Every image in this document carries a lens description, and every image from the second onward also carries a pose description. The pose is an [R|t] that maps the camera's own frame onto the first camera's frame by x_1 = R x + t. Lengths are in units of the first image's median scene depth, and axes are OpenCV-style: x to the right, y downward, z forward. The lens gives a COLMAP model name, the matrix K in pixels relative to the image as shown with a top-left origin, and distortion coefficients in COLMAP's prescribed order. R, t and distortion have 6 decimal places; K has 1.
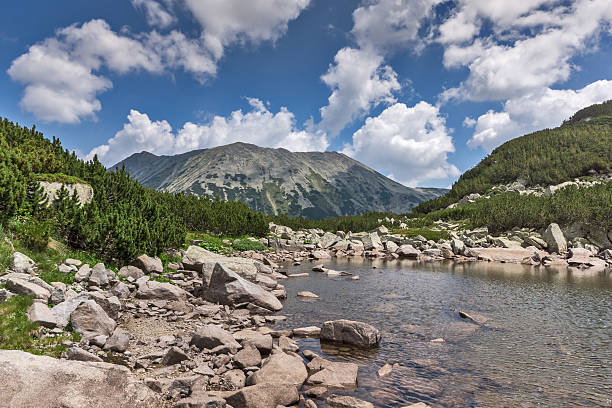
lens RADIAL K [[494.5, 0, 306.0], [0, 494.5, 204.0], [0, 0, 1]] dist [-0.004754, 0.001769]
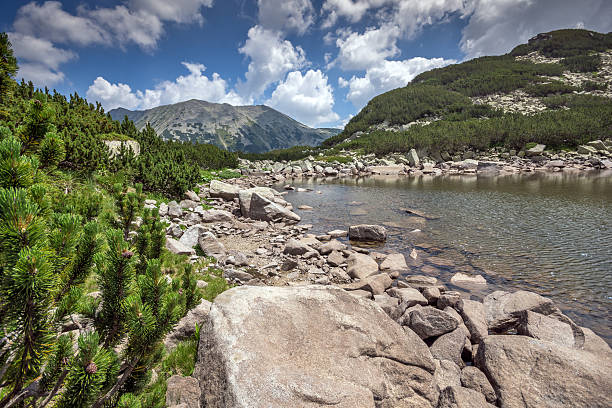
lens RADIAL K [[317.4, 0, 306.0], [0, 317.4, 204.0], [0, 0, 1]] dist [-0.022272, 0.000274]
pose [[0.969300, -0.089858, 0.228872, -0.105936], [0.041724, 0.977440, 0.207051, -0.014621], [-0.242314, -0.191145, 0.951182, 0.033169]]
